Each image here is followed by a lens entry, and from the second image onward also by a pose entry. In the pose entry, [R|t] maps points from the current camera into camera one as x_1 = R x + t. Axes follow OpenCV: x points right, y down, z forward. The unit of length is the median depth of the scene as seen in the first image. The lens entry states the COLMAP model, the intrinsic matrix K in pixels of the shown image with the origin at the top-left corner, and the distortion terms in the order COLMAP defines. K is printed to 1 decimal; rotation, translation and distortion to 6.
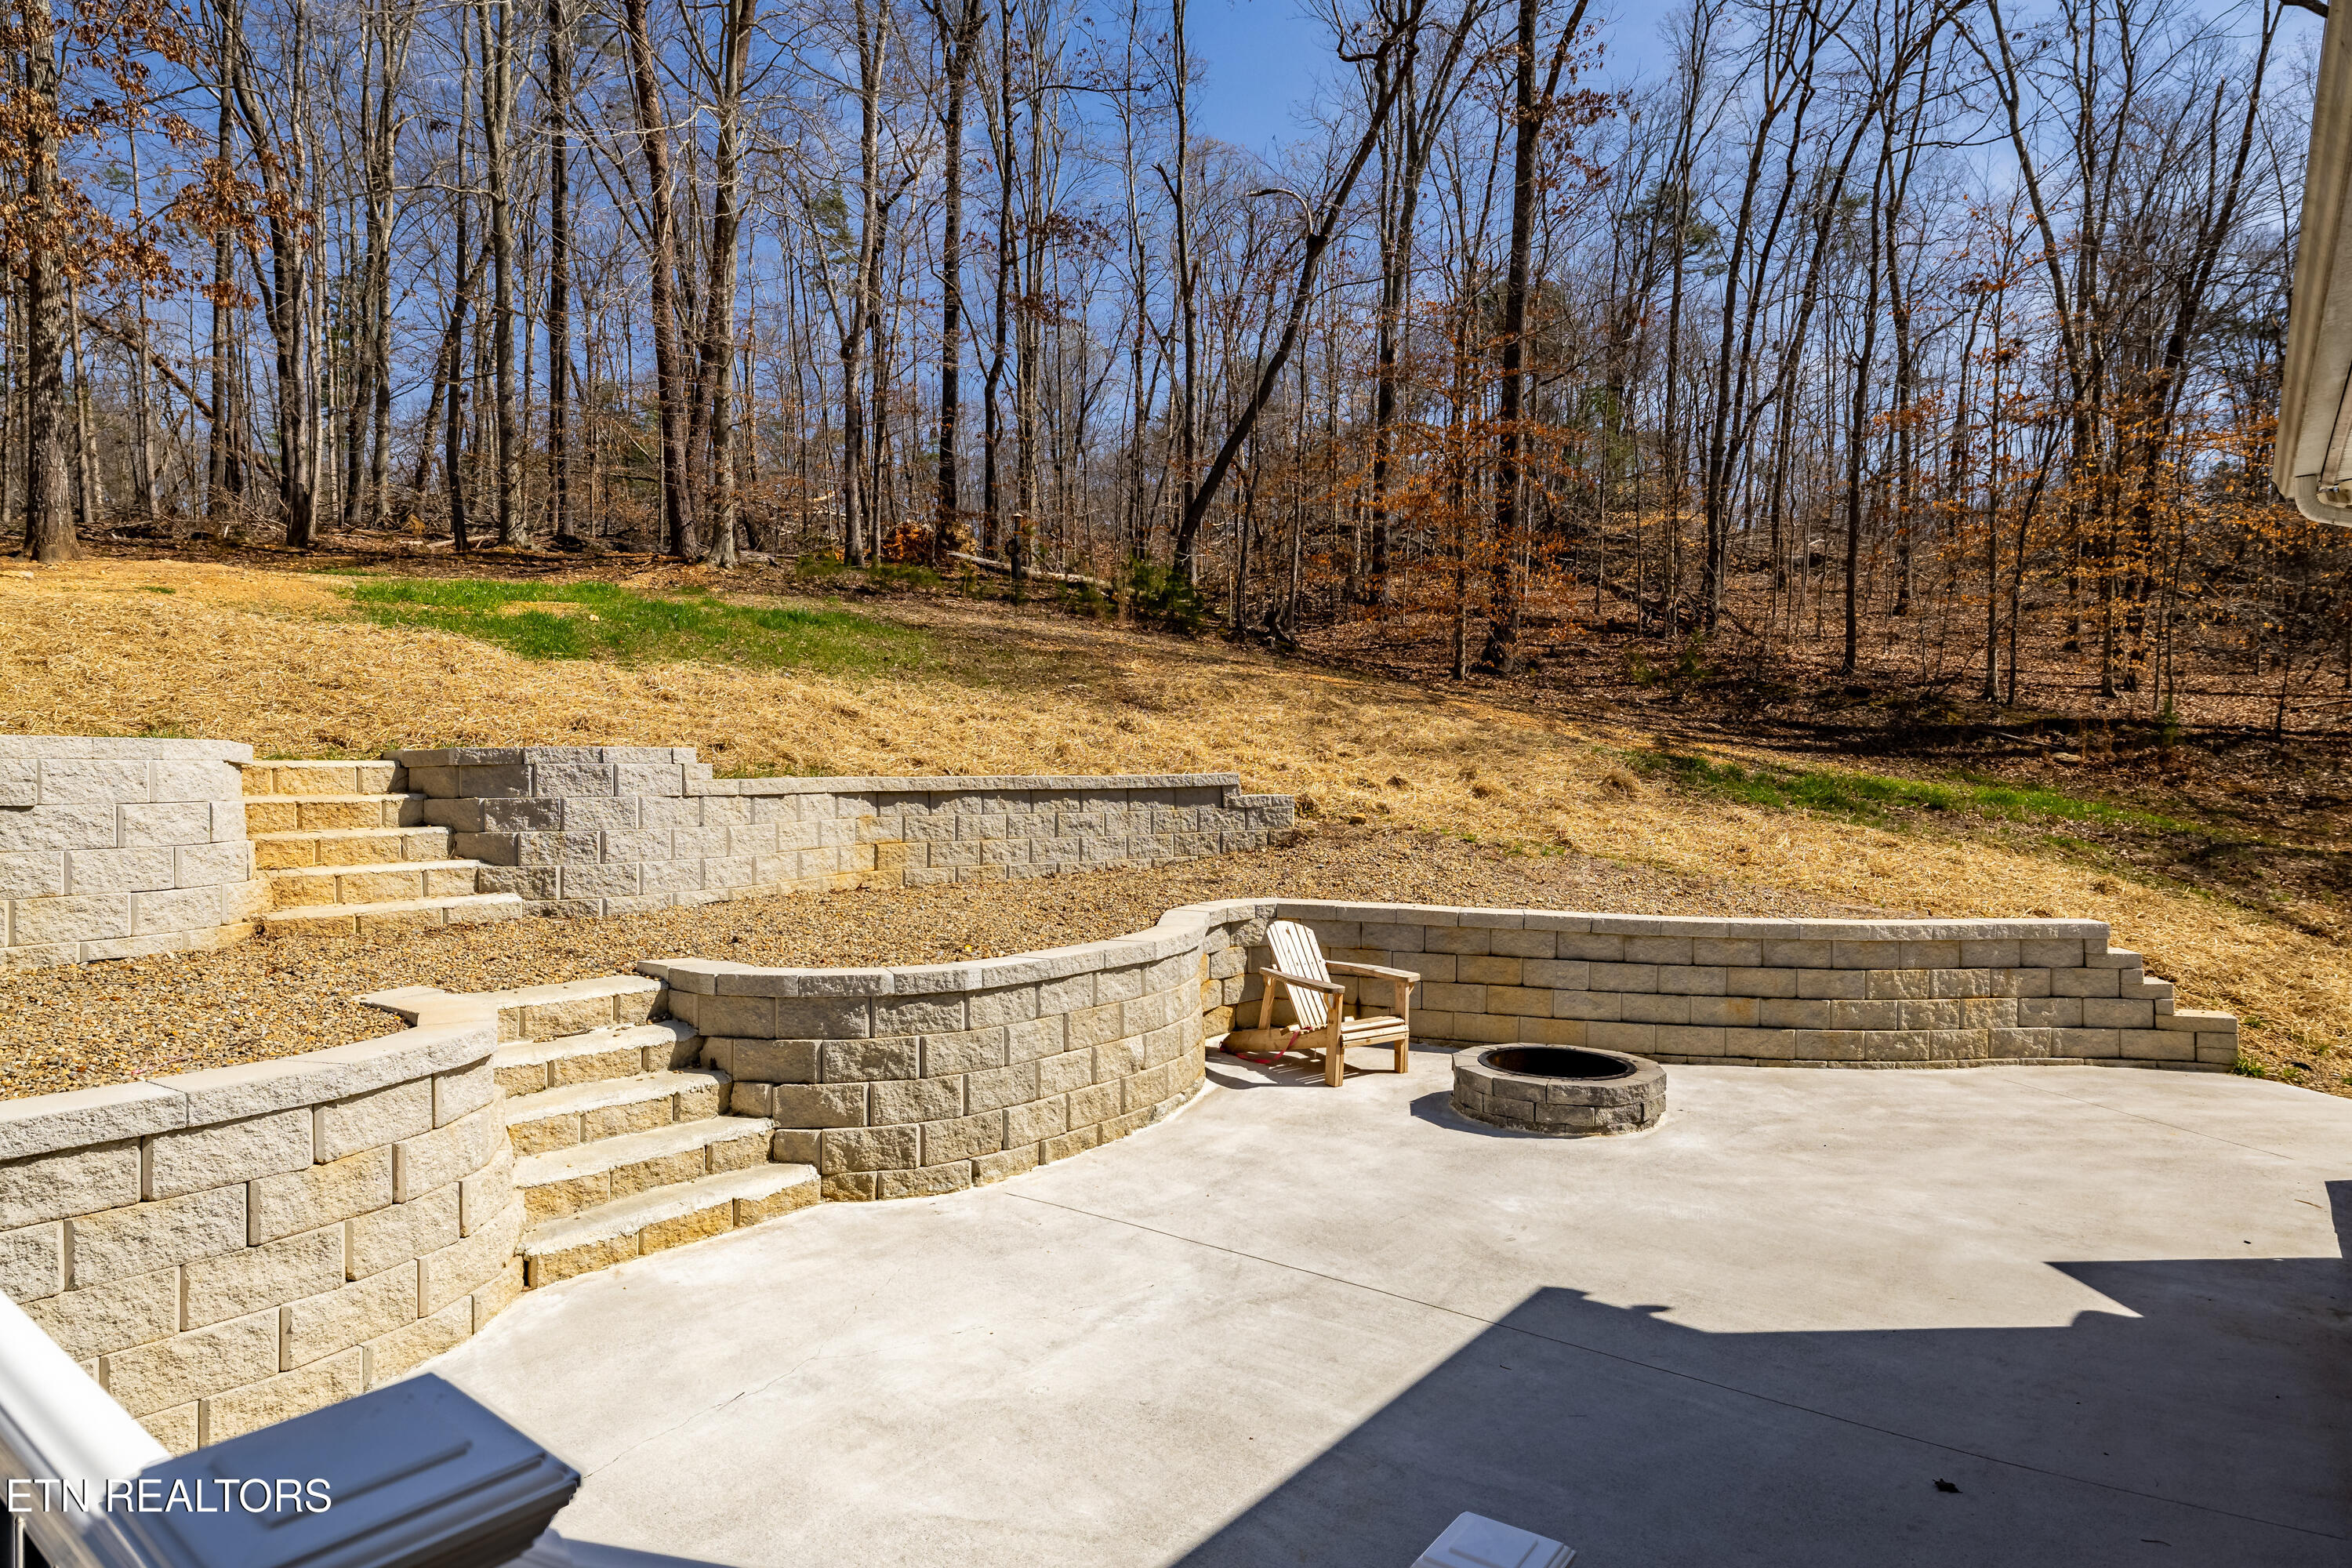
lens RADIAL K [[1357.5, 0, 1176.0], [0, 1357.5, 784.0], [0, 0, 1]] dist [-0.004603, -0.001442]
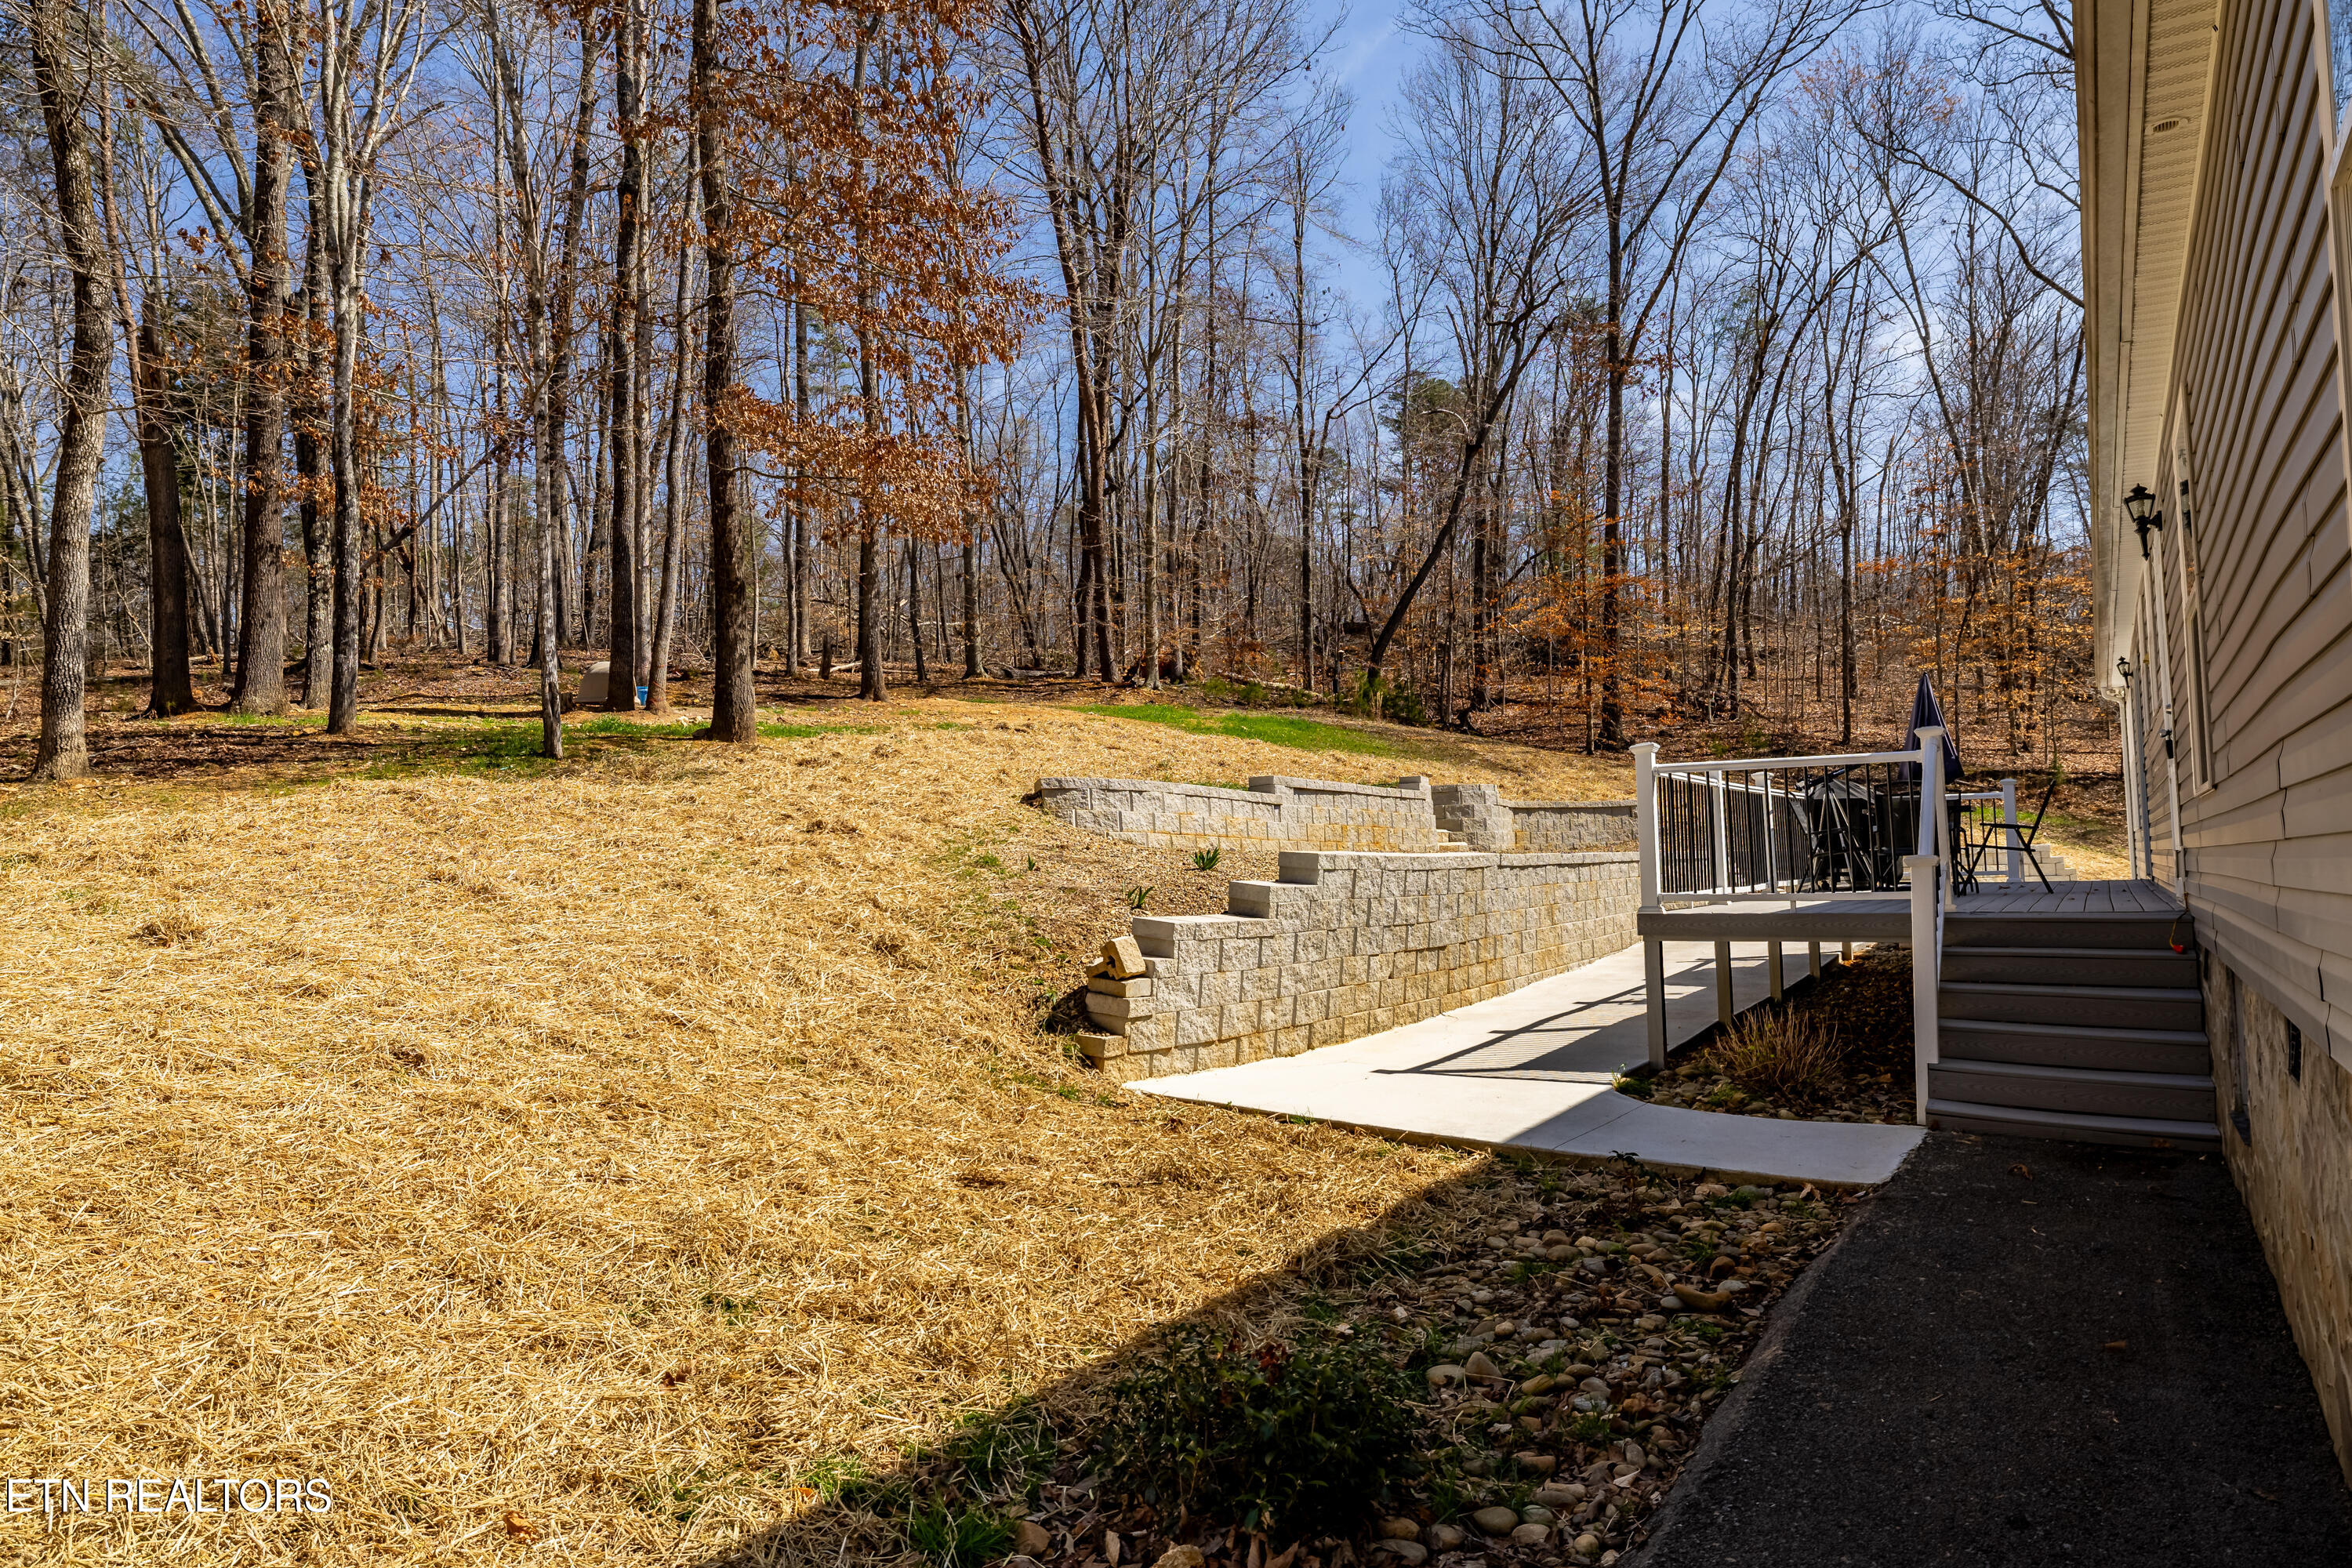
lens RADIAL K [[1487.5, 0, 1175.2], [0, 1487.5, 819.2], [0, 0, 1]] dist [0.006665, 0.001520]
pose [[0.993788, -0.026919, 0.107987, -1.553046], [0.031297, 0.998747, -0.039046, 0.152707], [-0.106800, 0.042183, 0.993385, -2.003982]]
